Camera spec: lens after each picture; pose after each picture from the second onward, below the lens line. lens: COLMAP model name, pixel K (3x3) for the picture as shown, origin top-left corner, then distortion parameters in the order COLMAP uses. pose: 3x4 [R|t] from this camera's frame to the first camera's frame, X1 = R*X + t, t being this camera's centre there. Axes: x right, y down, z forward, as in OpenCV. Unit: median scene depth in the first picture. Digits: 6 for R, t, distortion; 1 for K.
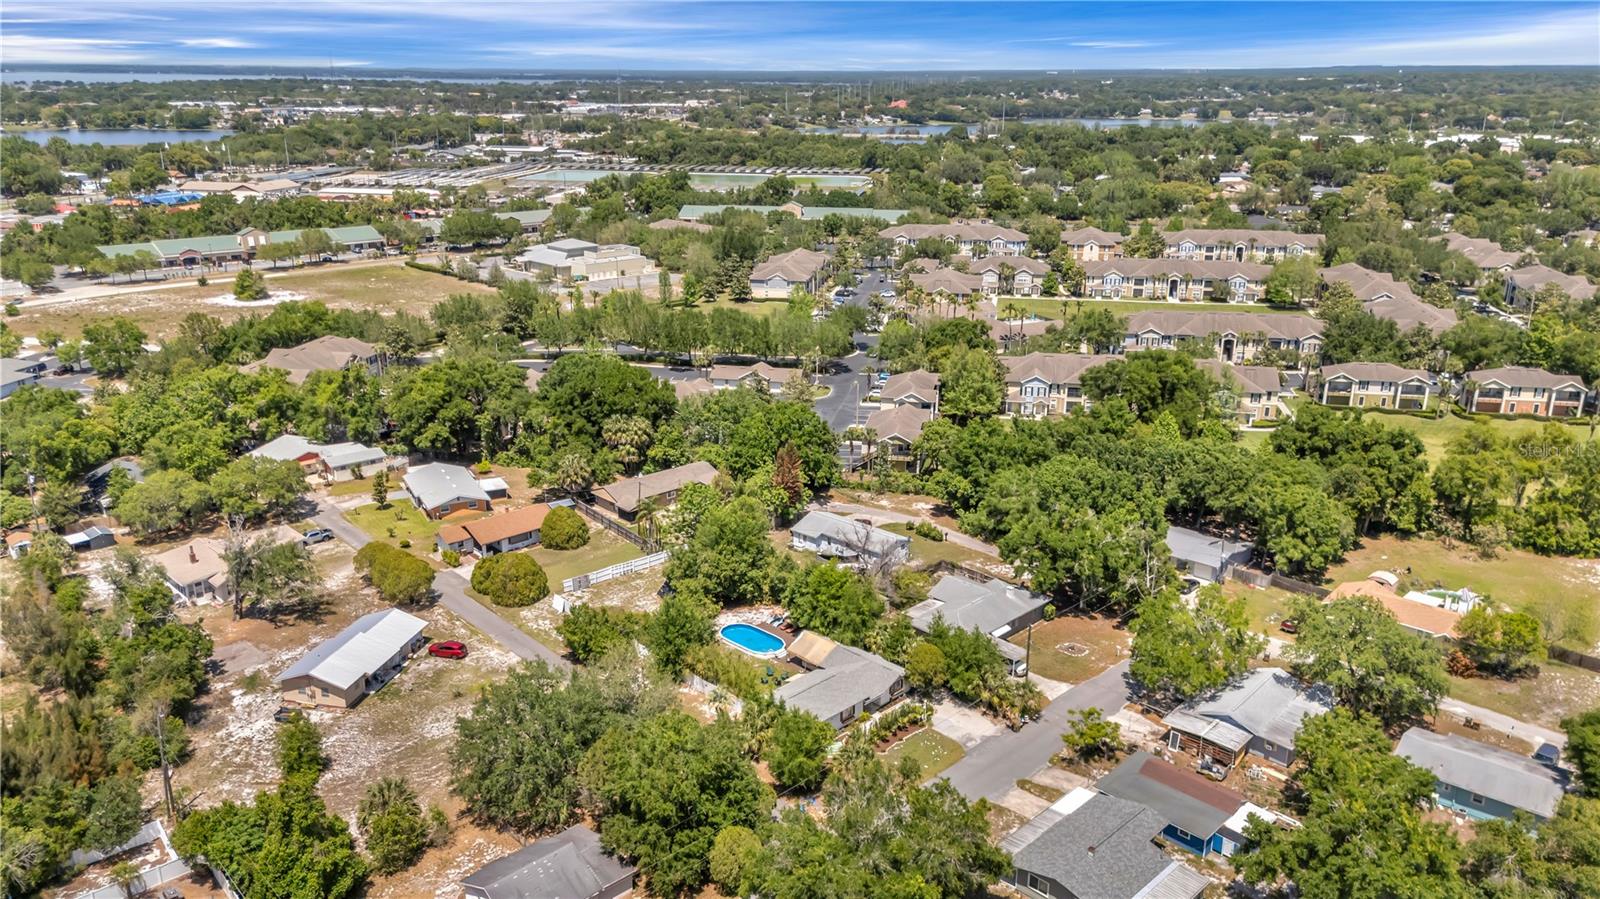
lens RADIAL K [[1179.0, 0, 790.5], [0, 1179.0, 411.7], [0, 0, 1]] dist [0.047039, -0.003400]
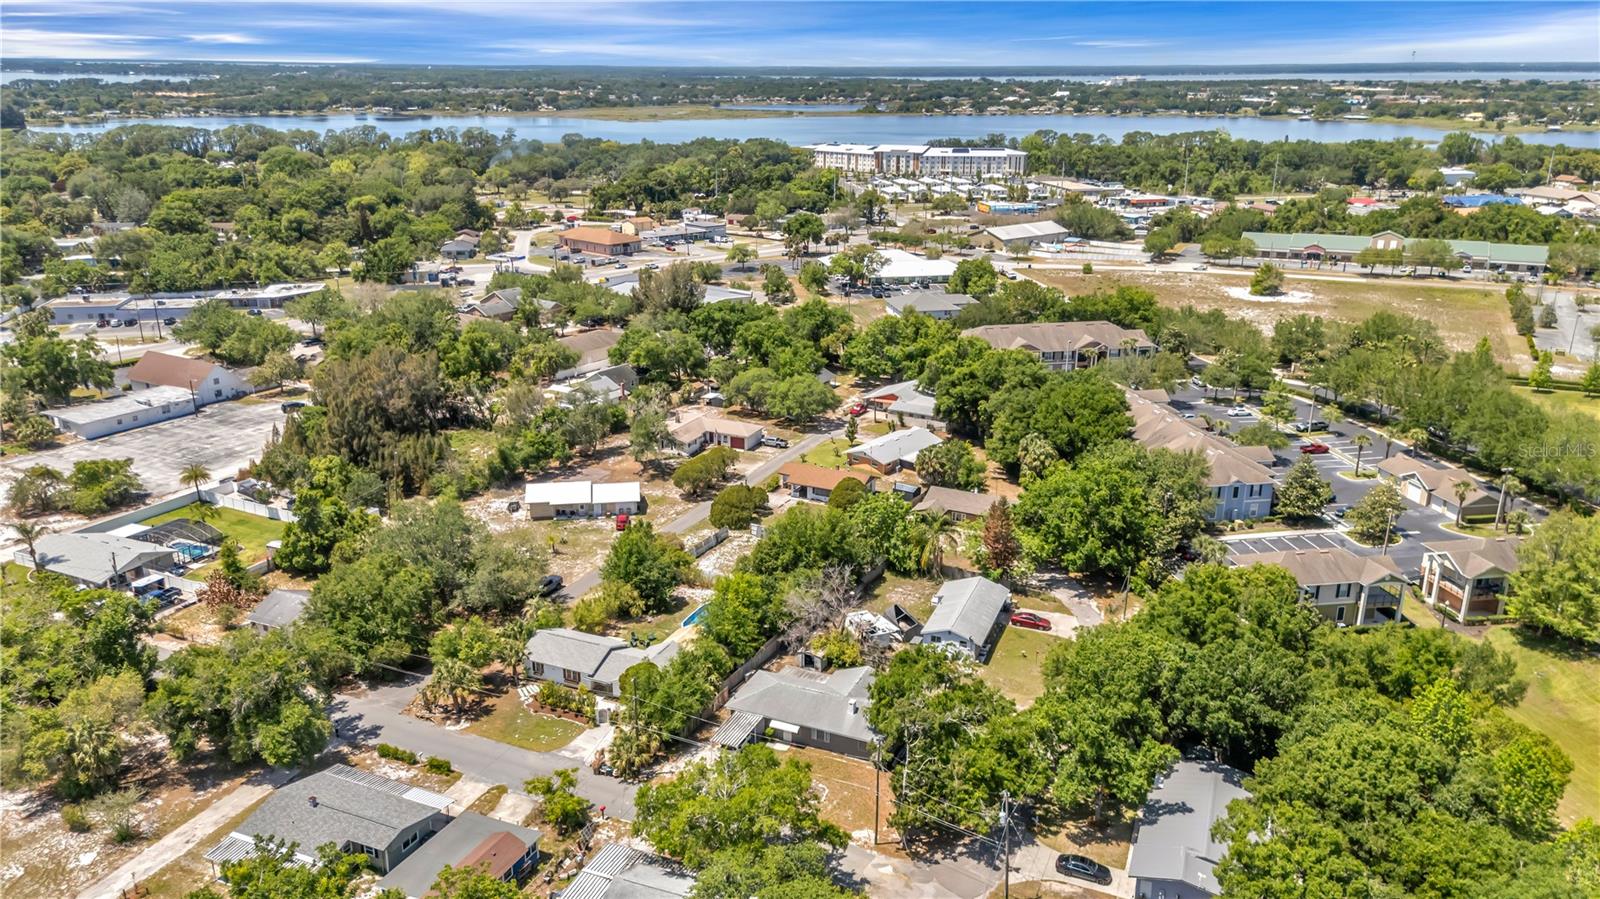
lens RADIAL K [[1165.2, 0, 785.7], [0, 1165.2, 451.9], [0, 0, 1]] dist [0.079587, -0.049012]
pose [[0.357446, 0.289512, -0.887928, 0.338798], [-0.260380, 0.943934, 0.202954, -0.066684], [0.896903, 0.158653, 0.412789, 0.244703]]
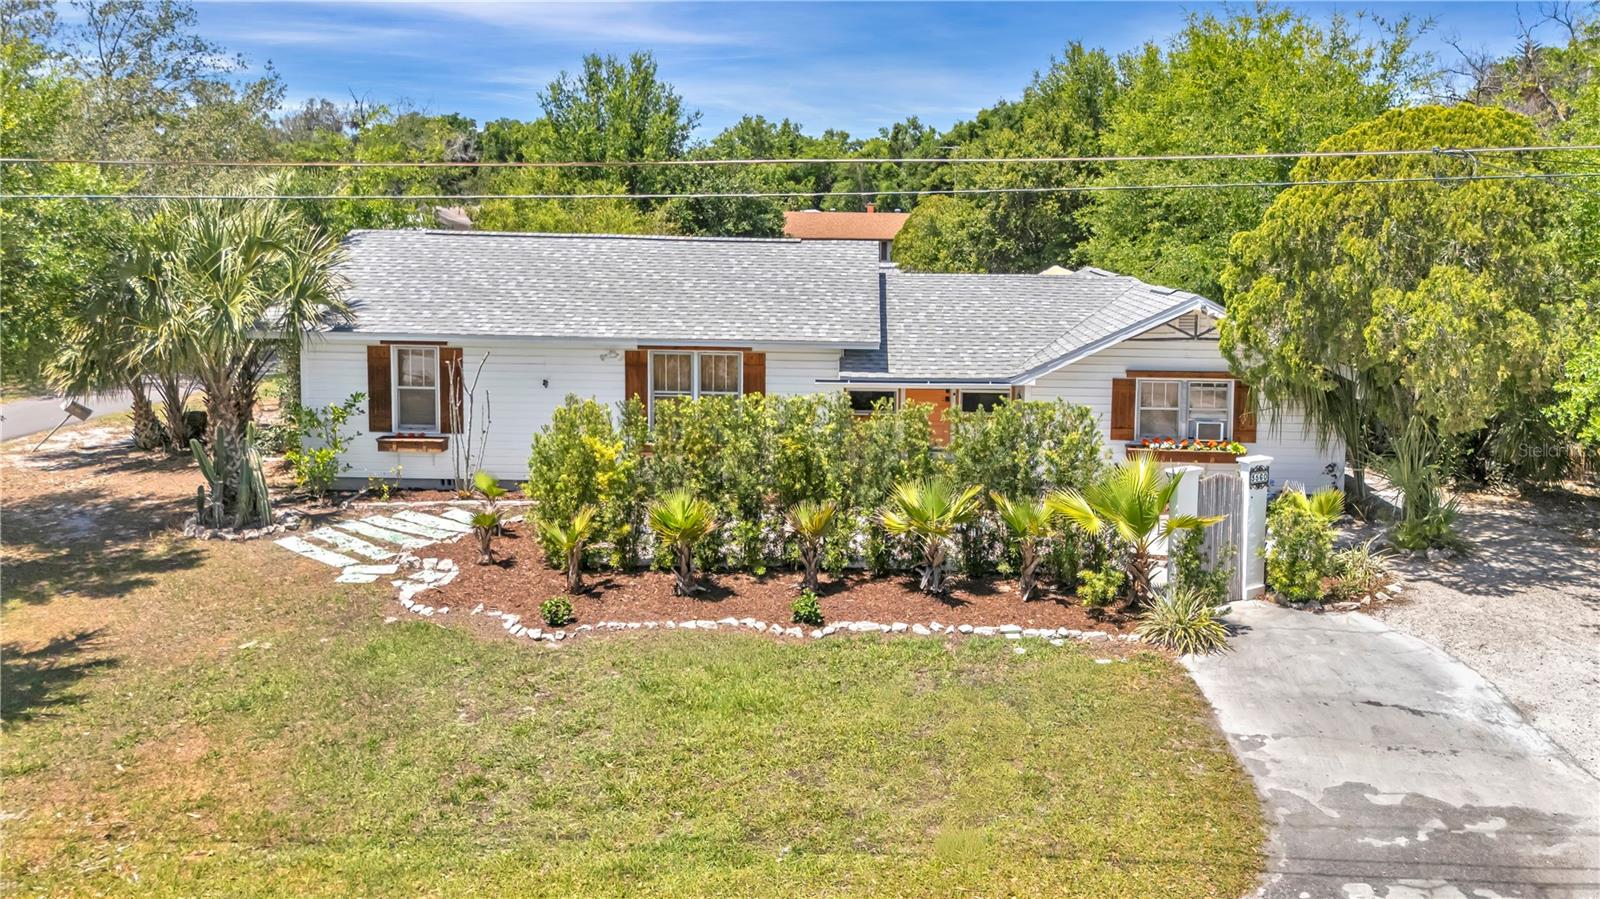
lens RADIAL K [[1204.0, 0, 850.0], [0, 1204.0, 378.1], [0, 0, 1]] dist [0.055713, -0.003787]
pose [[0.701662, 0.113580, -0.703399, 0.058380], [-0.213300, 0.975422, -0.055269, 0.088757], [0.679834, 0.188815, 0.708643, 0.312010]]
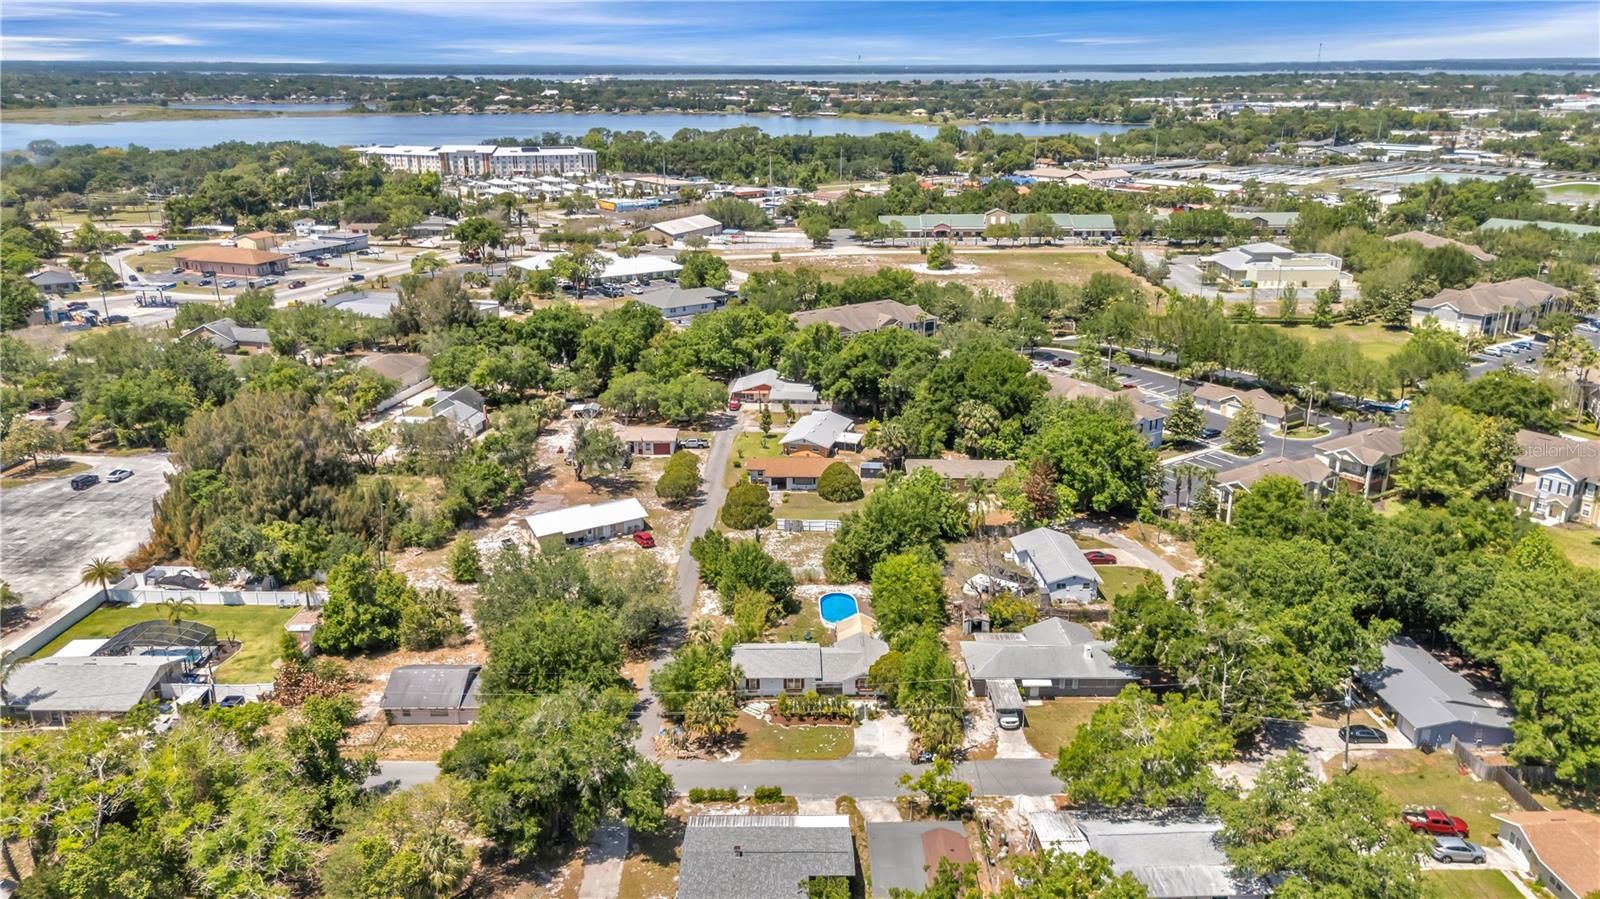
lens RADIAL K [[1165.2, 0, 785.7], [0, 1165.2, 451.9], [0, 0, 1]] dist [0.079587, -0.049012]
pose [[0.713383, 0.215511, -0.666813, 0.235077], [-0.190912, 0.975314, 0.110973, -0.019216], [0.674268, 0.048137, 0.736916, 0.079455]]
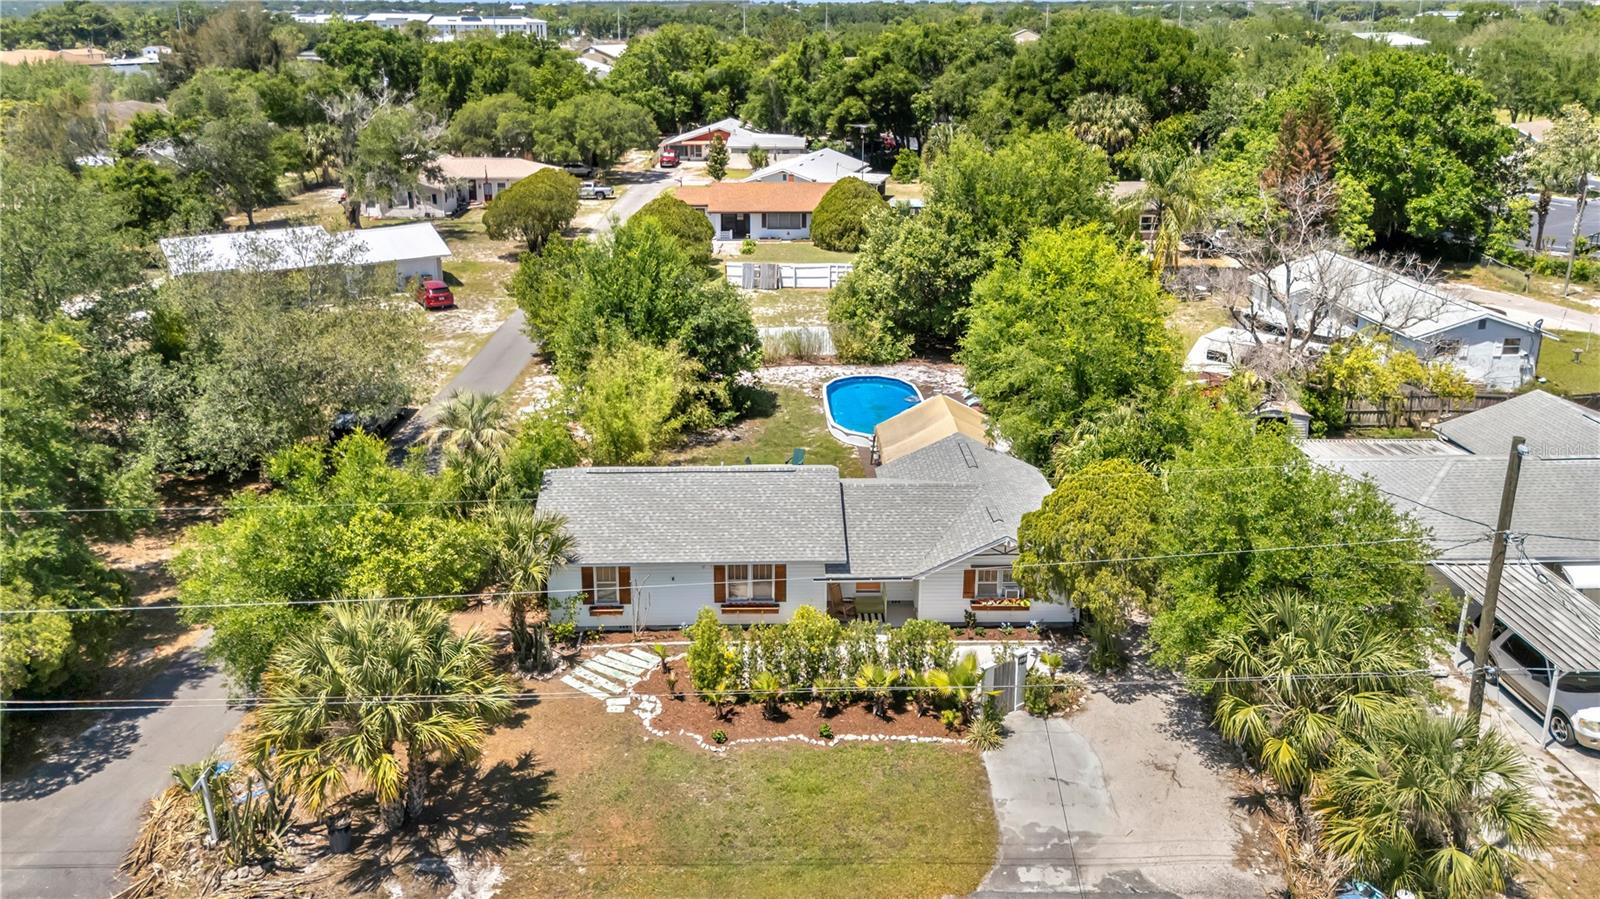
lens RADIAL K [[1179.0, 0, 790.5], [0, 1179.0, 411.7], [0, 0, 1]] dist [0.047039, -0.003400]
pose [[0.727714, 0.225143, -0.647875, 0.081182], [-0.192173, 0.973684, 0.122510, 0.060382], [0.658408, 0.035352, 0.751830, 0.270560]]
